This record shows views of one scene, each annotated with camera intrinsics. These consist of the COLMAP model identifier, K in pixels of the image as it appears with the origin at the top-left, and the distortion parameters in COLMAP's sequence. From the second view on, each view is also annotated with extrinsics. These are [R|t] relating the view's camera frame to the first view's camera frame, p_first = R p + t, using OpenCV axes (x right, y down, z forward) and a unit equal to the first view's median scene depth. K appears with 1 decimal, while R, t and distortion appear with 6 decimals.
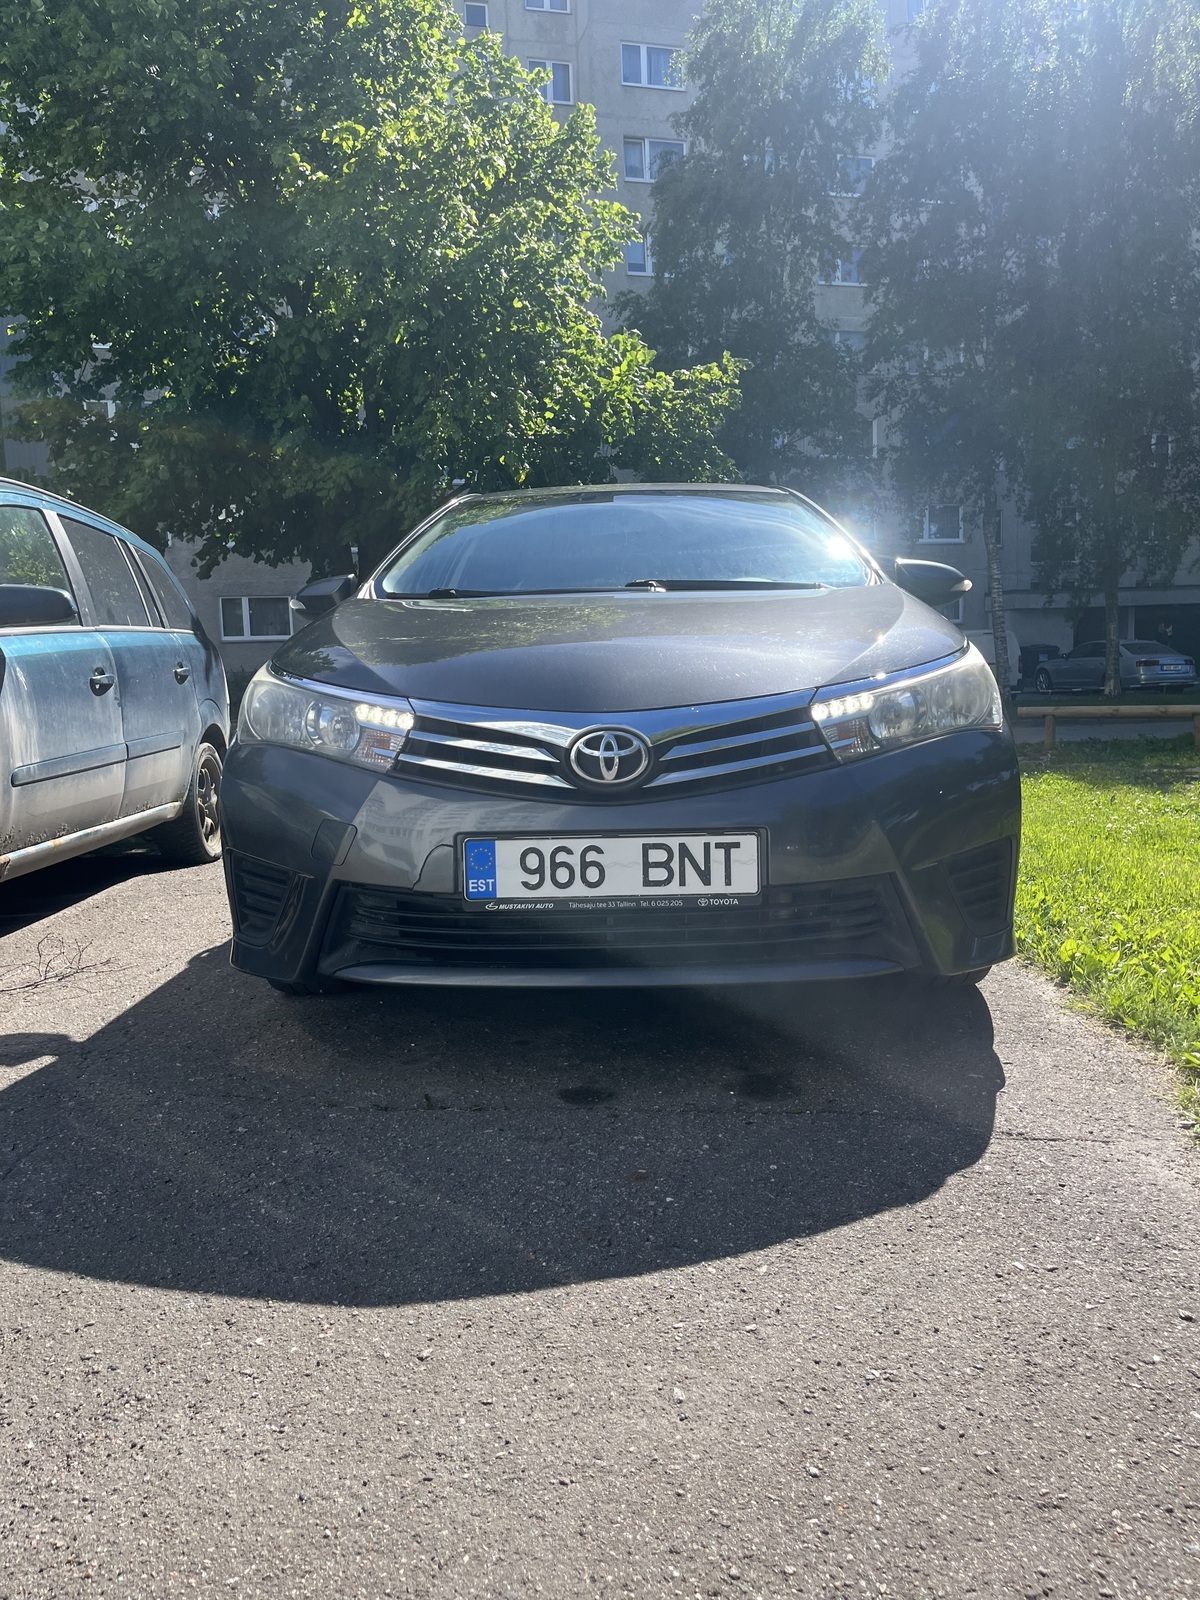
lens RADIAL K [[1273.2, 0, 600.0], [0, 1273.2, 800.0], [0, 0, 1]] dist [0.116910, -0.171028]
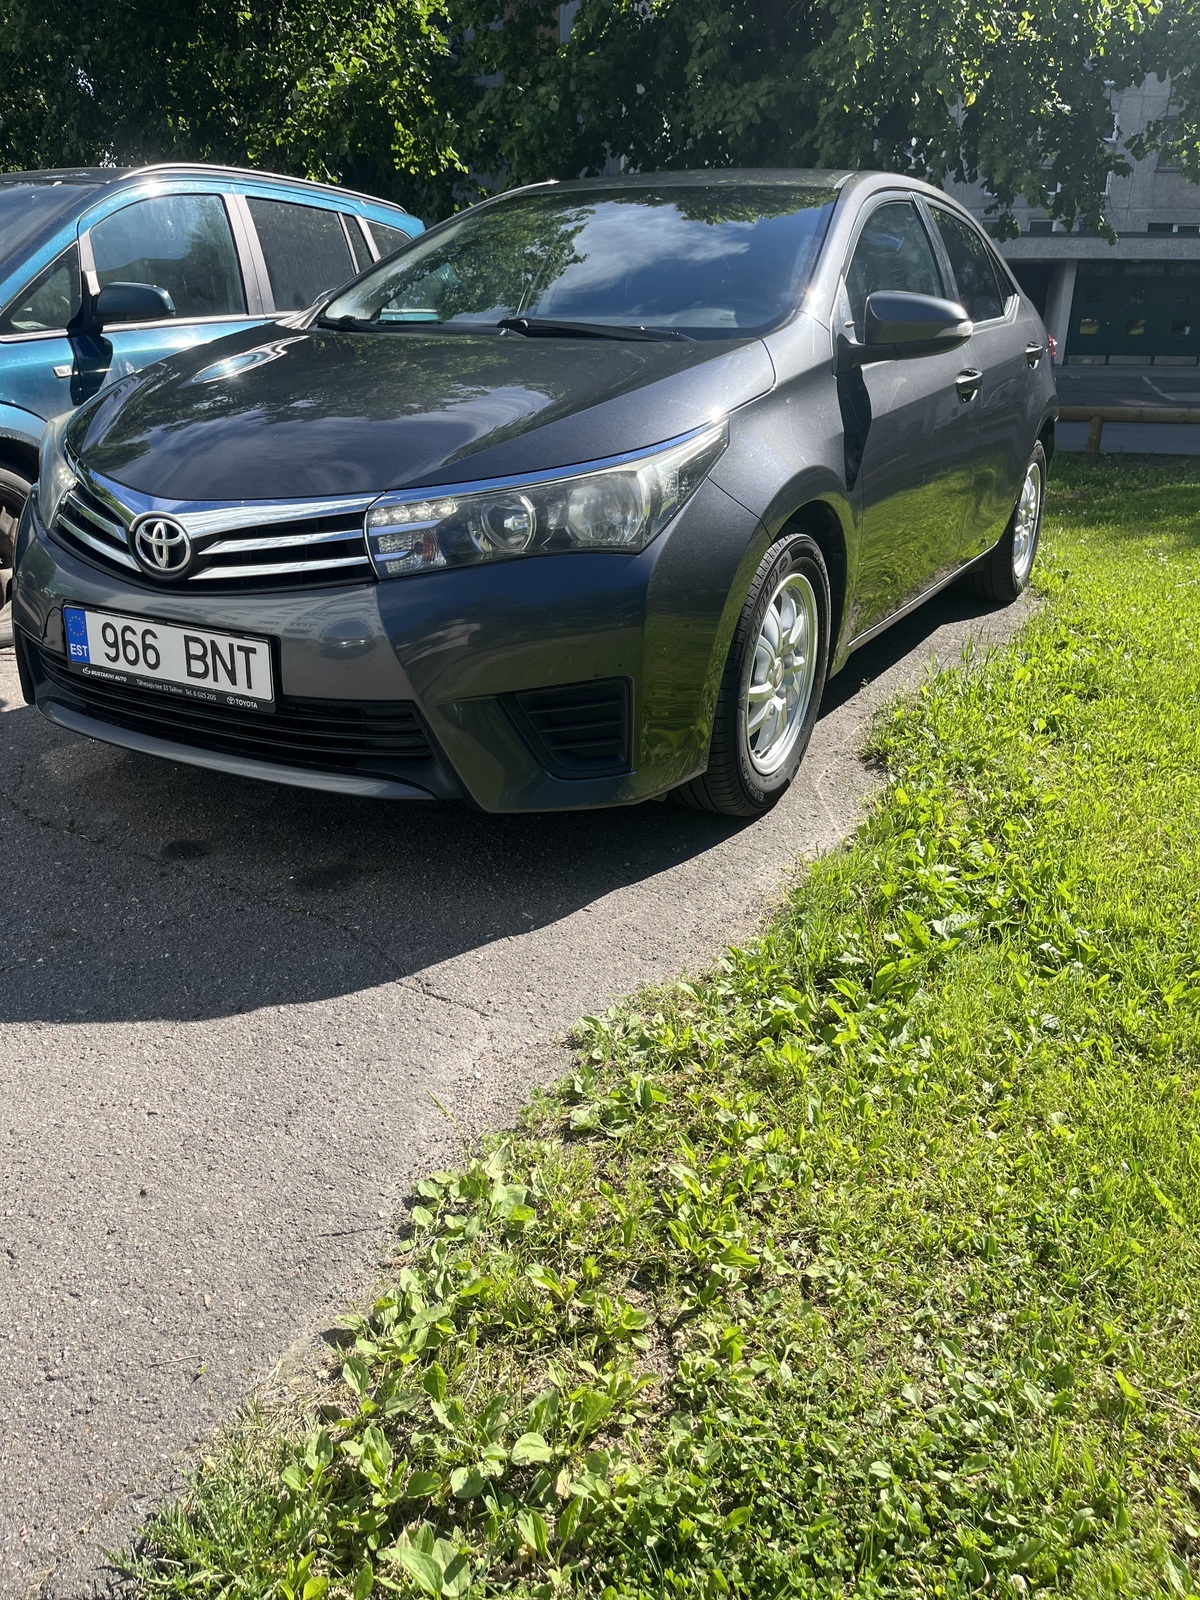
lens RADIAL K [[1273.2, 0, 600.0], [0, 1273.2, 800.0], [0, 0, 1]] dist [0.116910, -0.171028]
pose [[0.883145, 0.200508, -0.424089, 0.794826], [-0.078629, 0.954530, 0.287558, -0.163331], [0.462463, -0.220610, 0.858754, 0.233115]]
